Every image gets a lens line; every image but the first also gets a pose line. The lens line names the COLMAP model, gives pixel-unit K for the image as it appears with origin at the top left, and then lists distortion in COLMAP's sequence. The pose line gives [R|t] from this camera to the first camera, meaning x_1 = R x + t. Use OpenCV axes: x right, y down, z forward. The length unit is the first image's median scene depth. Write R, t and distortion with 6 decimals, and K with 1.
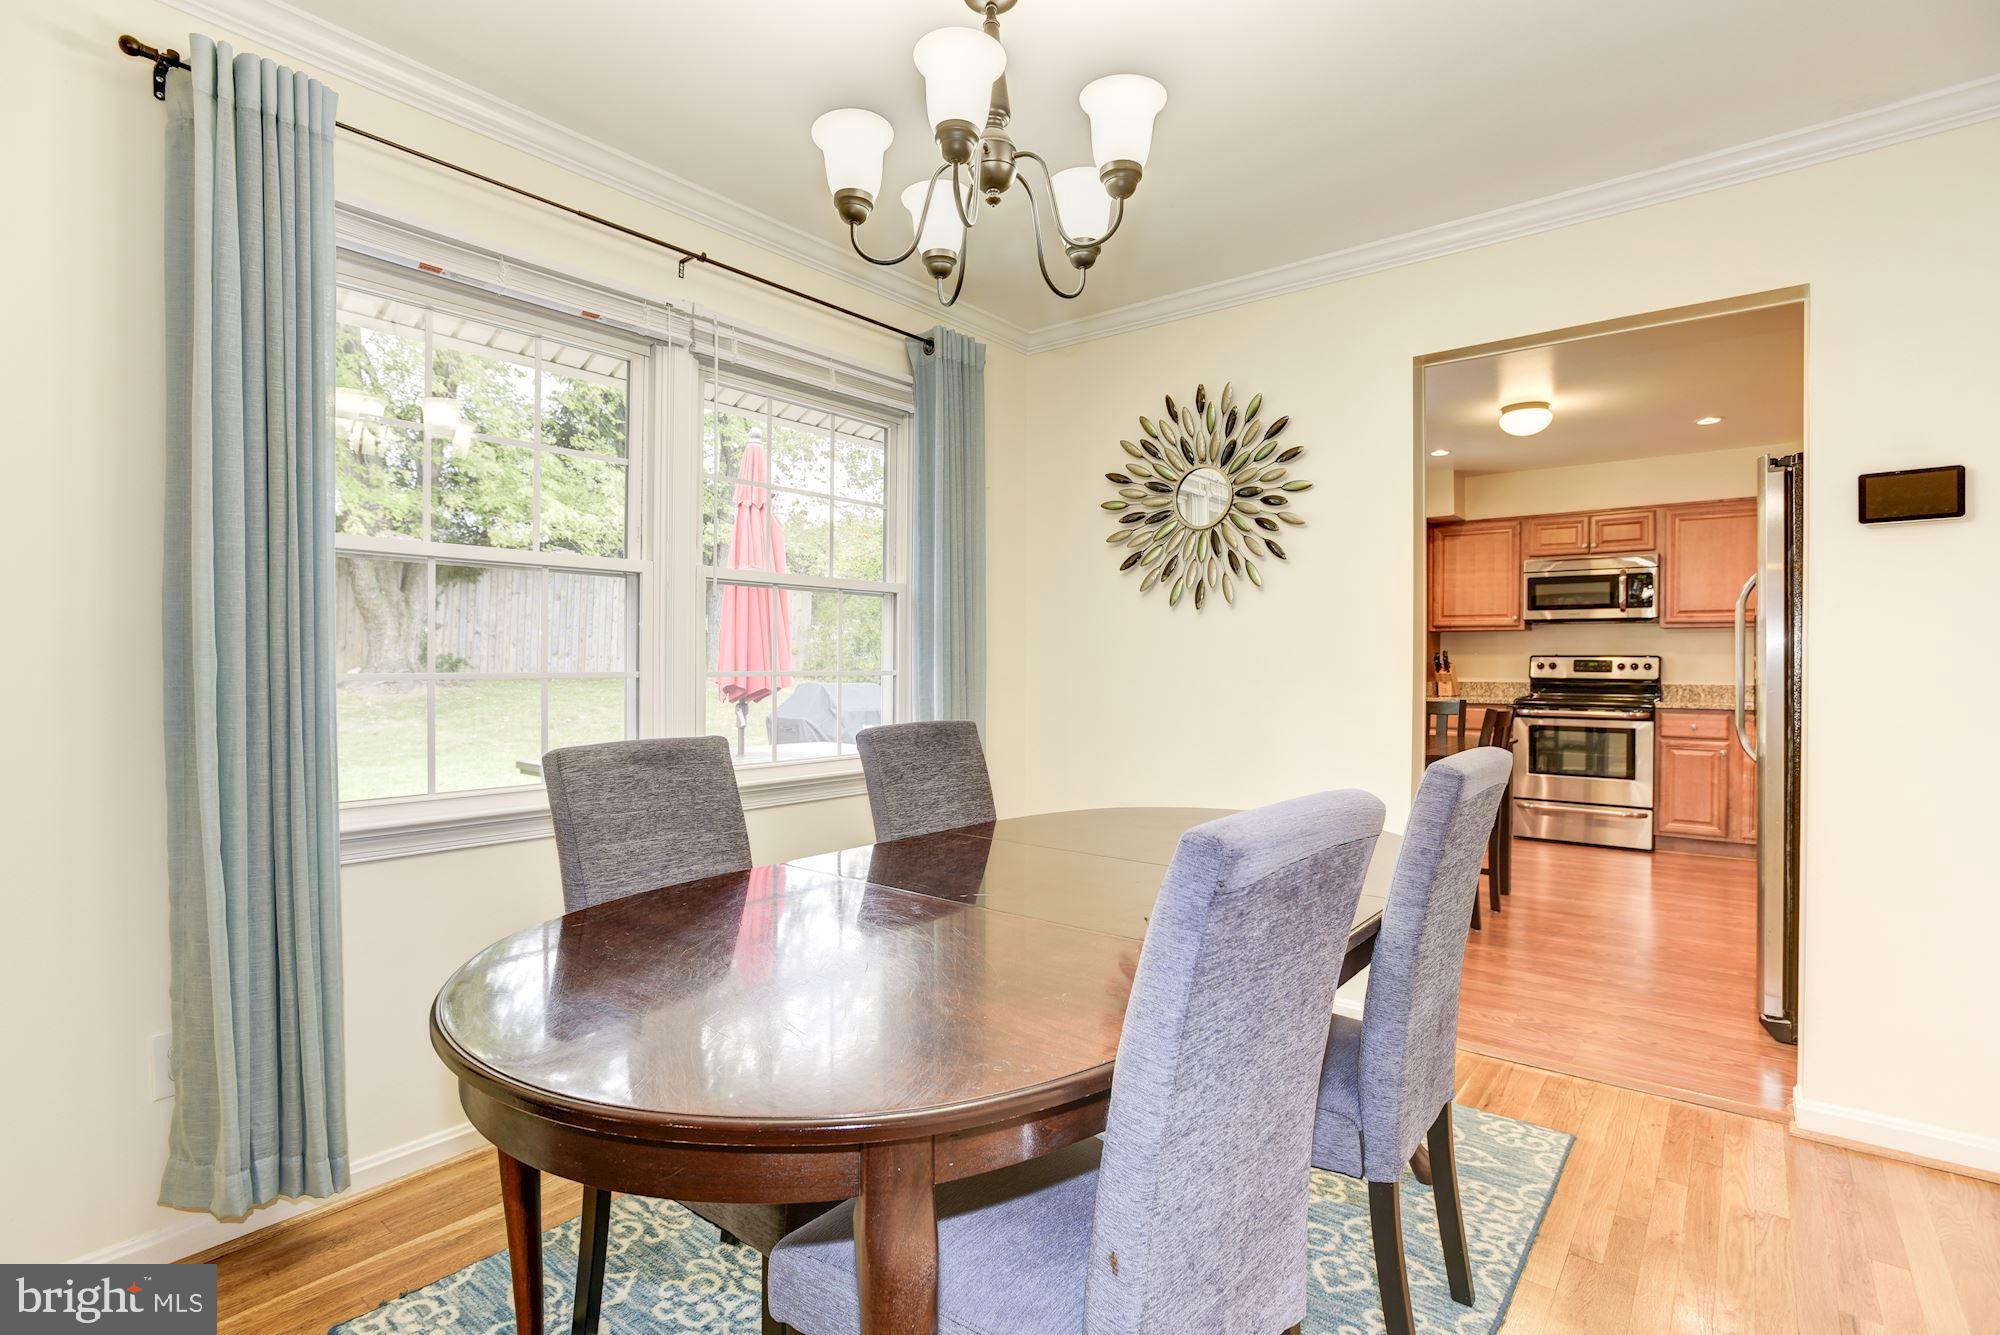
lens RADIAL K [[950.9, 0, 998.8], [0, 950.9, 671.1], [0, 0, 1]] dist [-0.042753, 0.016221]
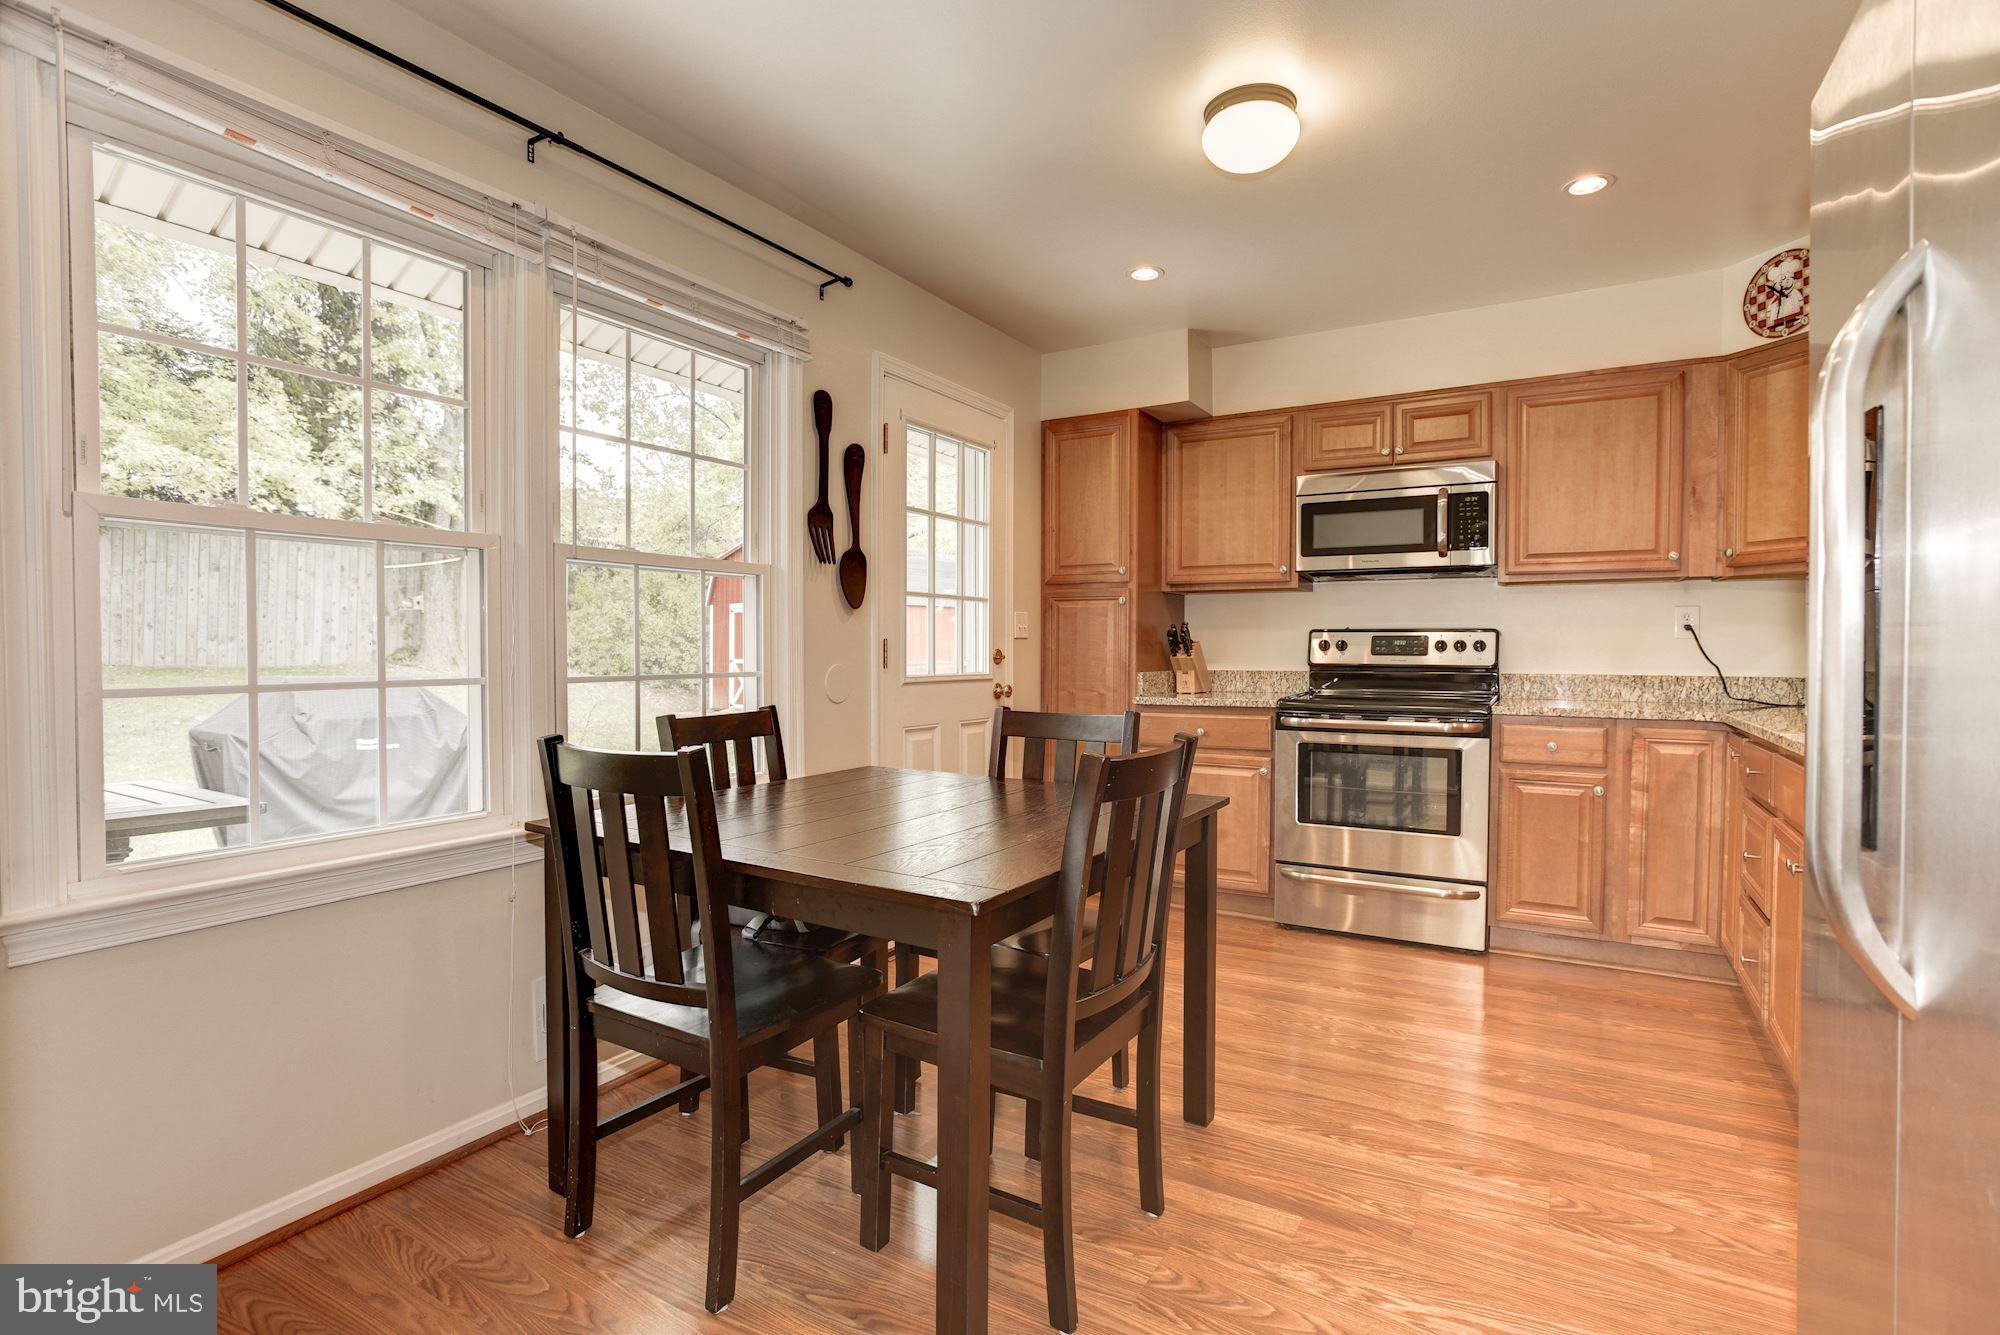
lens RADIAL K [[950.9, 0, 1011.9], [0, 950.9, 673.7], [0, 0, 1]] dist [-0.042753, 0.016221]
pose [[0.988284, -0.008063, 0.152415, 0.292436], [0.005125, 0.999794, 0.019656, -0.000217], [-0.152542, -0.018645, 0.988121, 0.430357]]
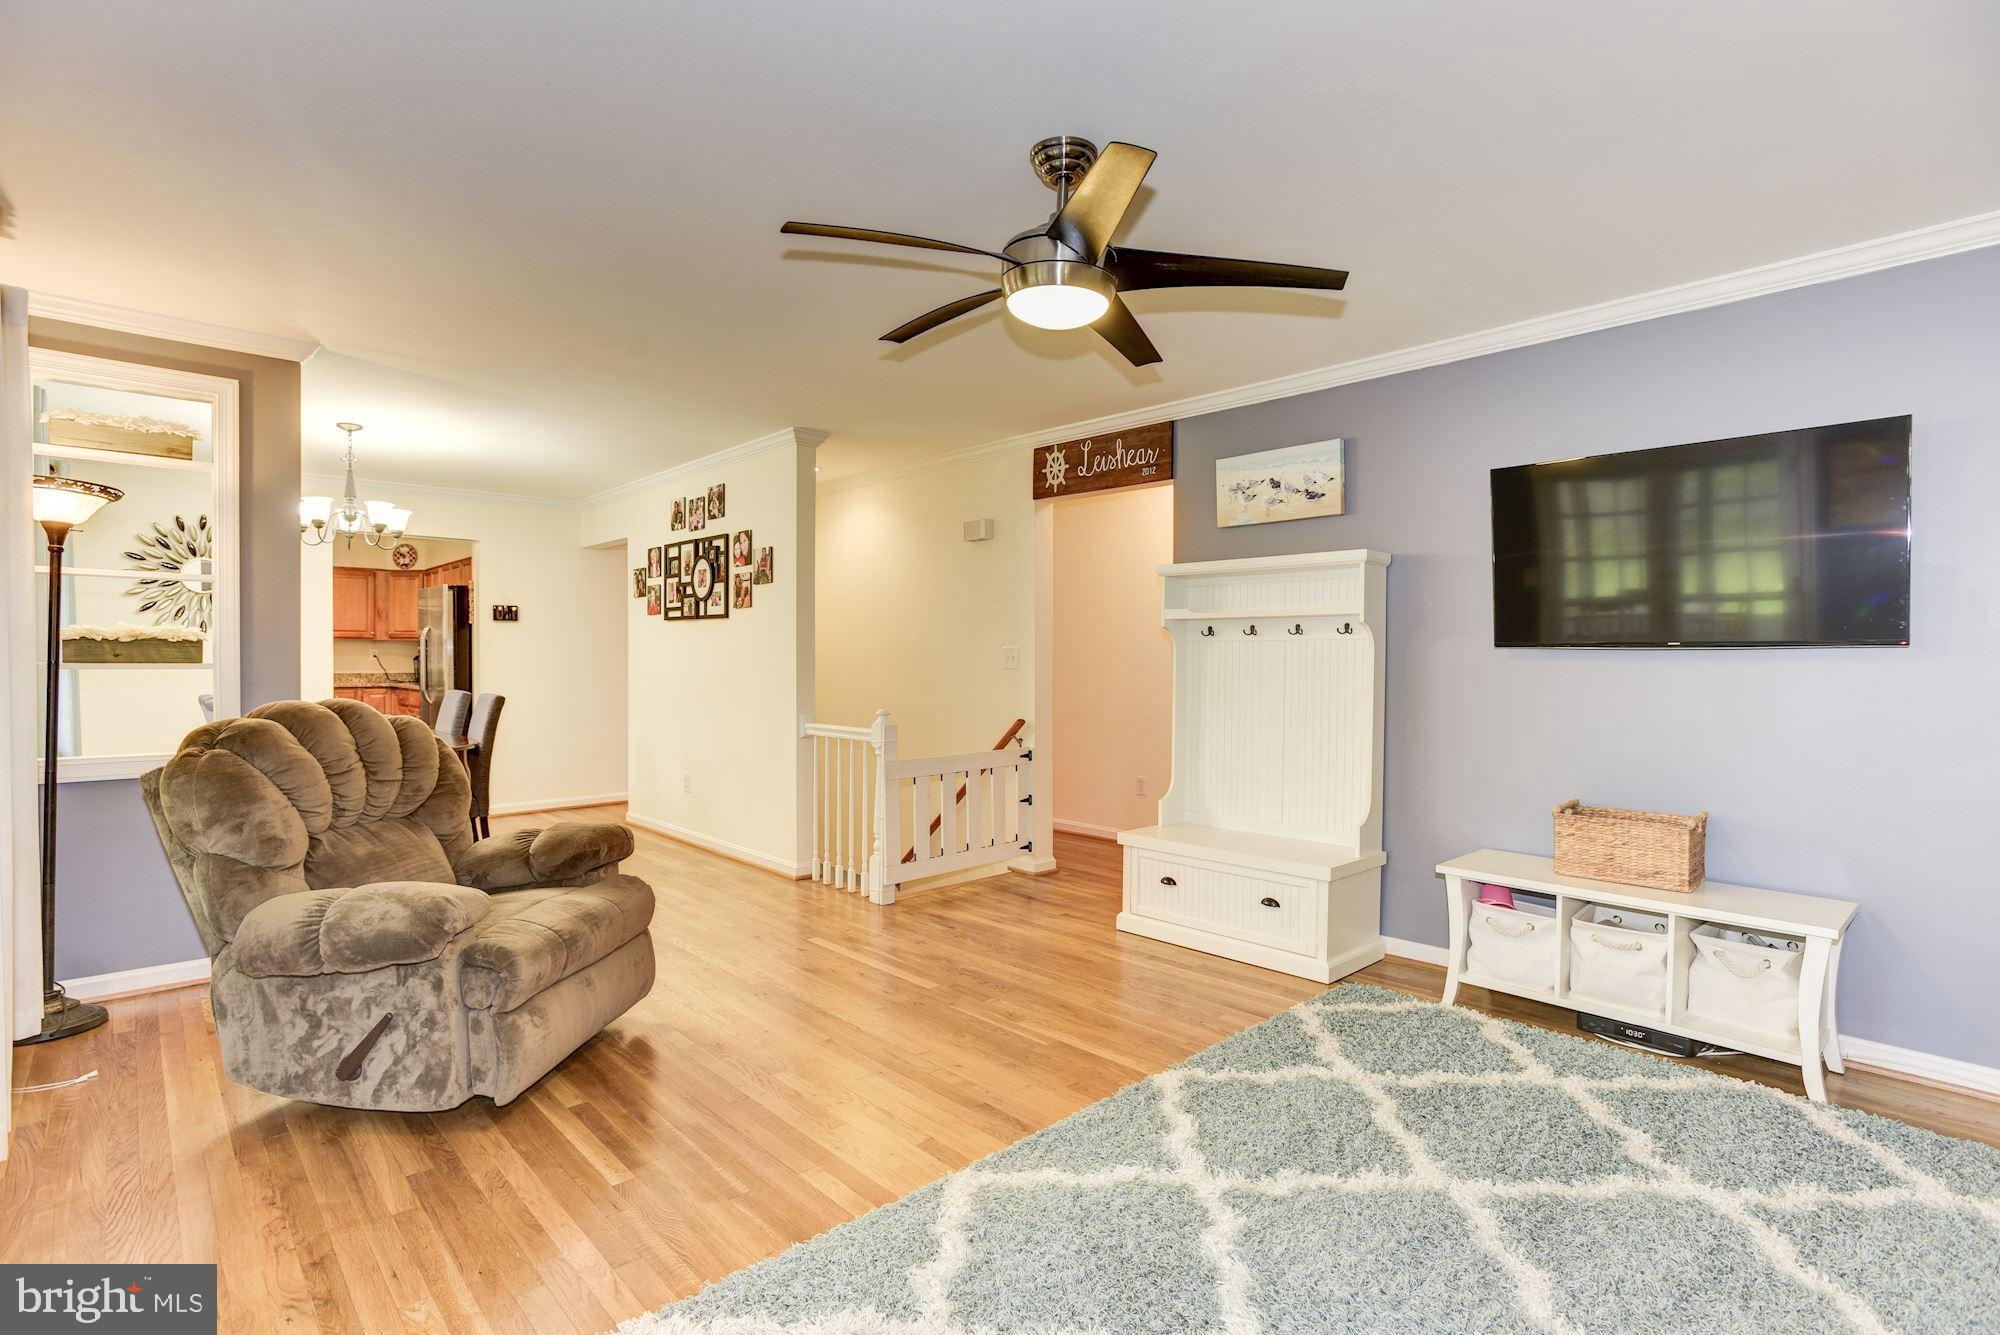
lens RADIAL K [[950.9, 0, 989.4], [0, 950.9, 658.0], [0, 0, 1]] dist [-0.042753, 0.016221]
pose [[0.138731, -0.003095, 0.990325, -0.756353], [0.003343, 0.999991, 0.002656, -0.014296], [-0.990324, 0.002942, 0.138740, -0.420653]]
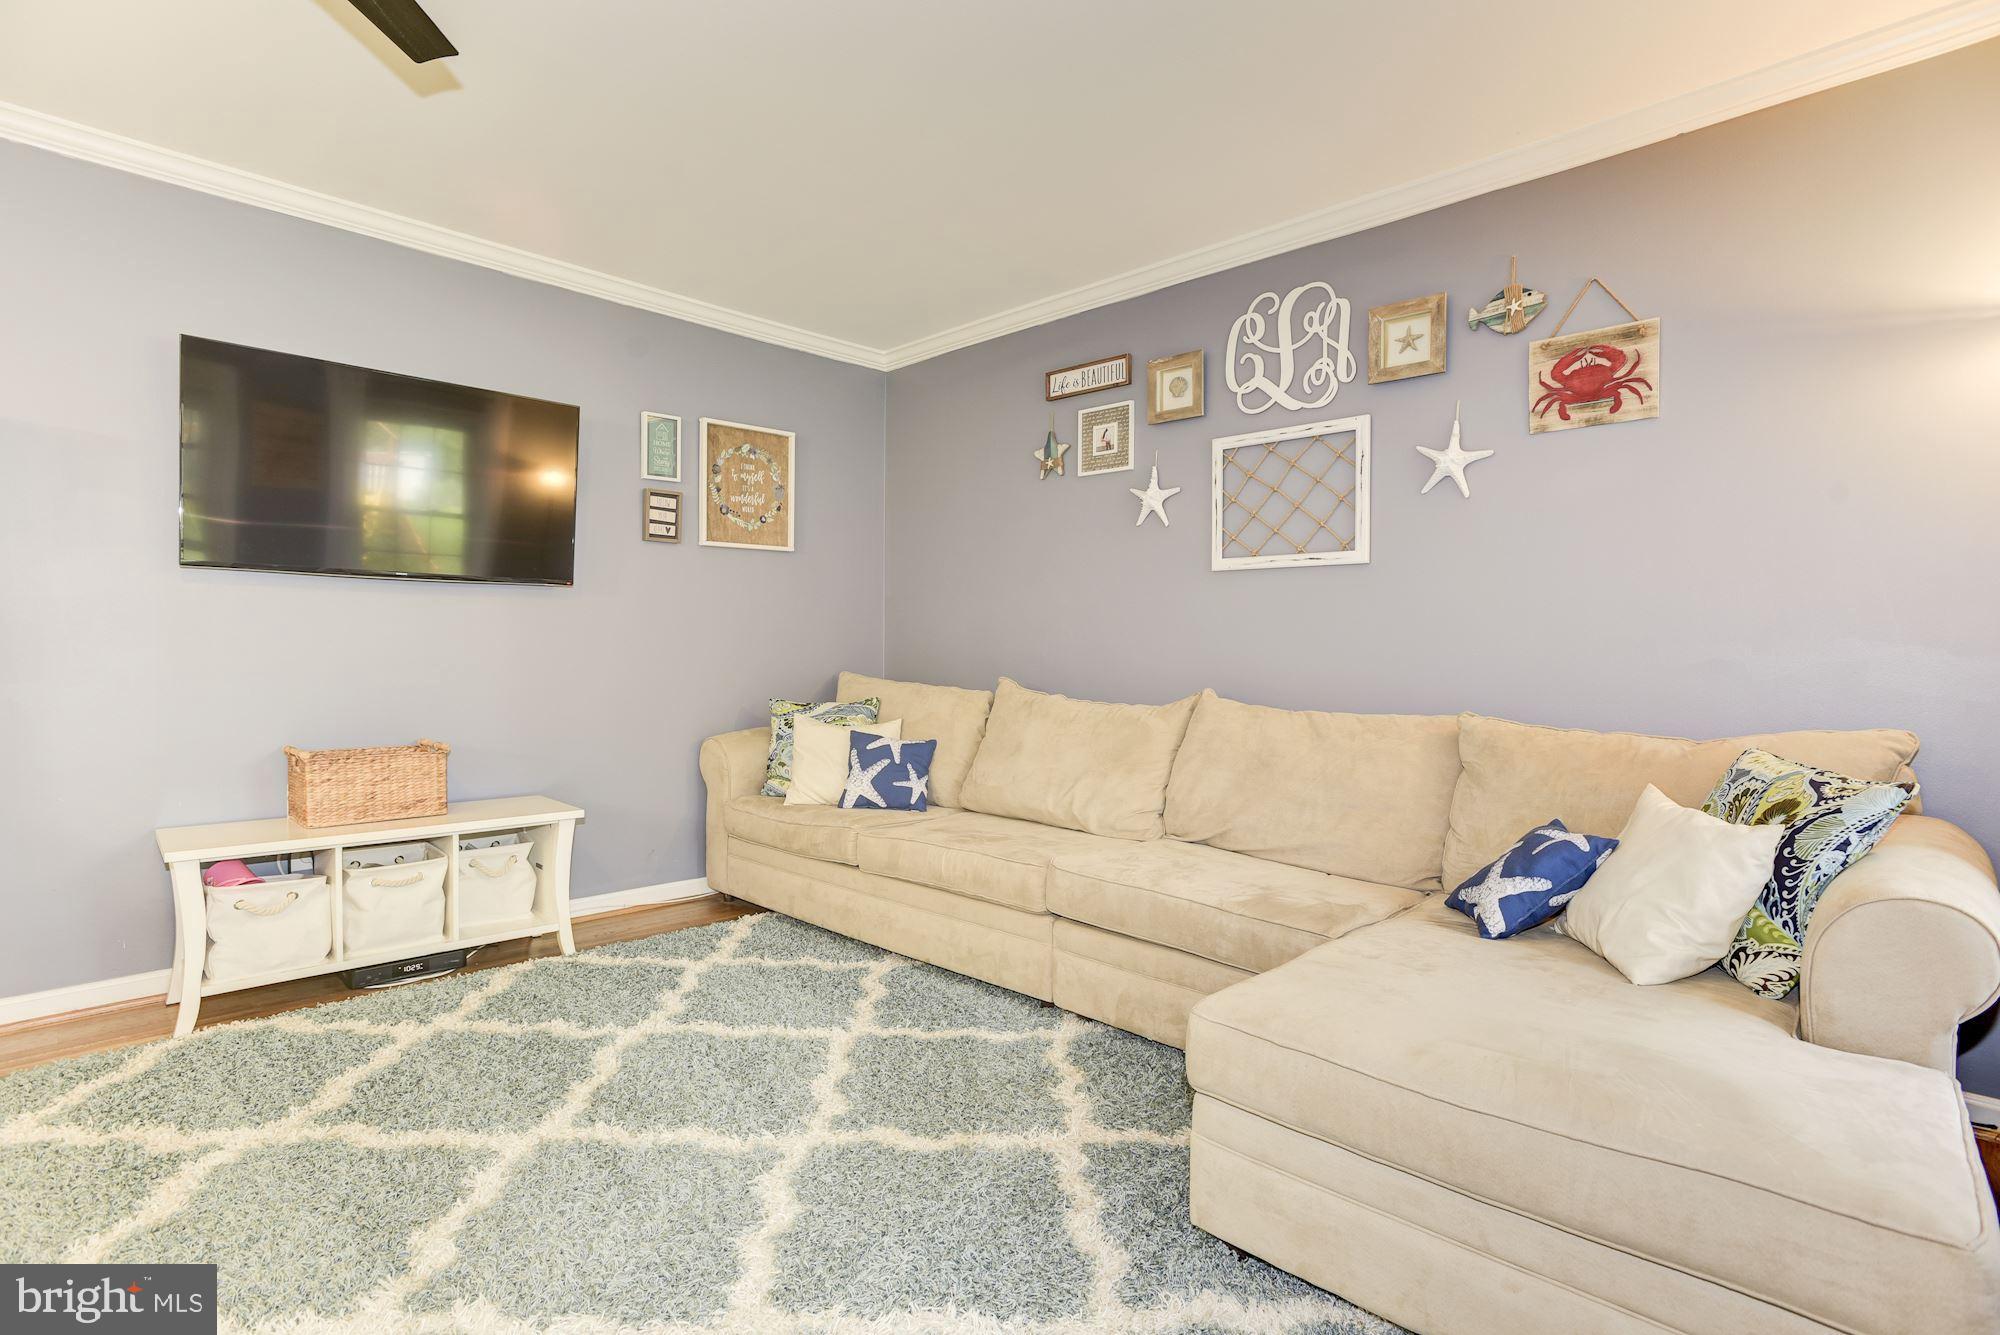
lens RADIAL K [[950.9, 0, 1004.6], [0, 950.9, 667.3], [0, 0, 1]] dist [-0.042753, 0.016221]
pose [[-0.996141, -0.012138, 0.086920, -0.569764], [-0.009810, 0.999583, 0.027166, 0.014647], [-0.087214, 0.026209, -0.995845, -0.240214]]
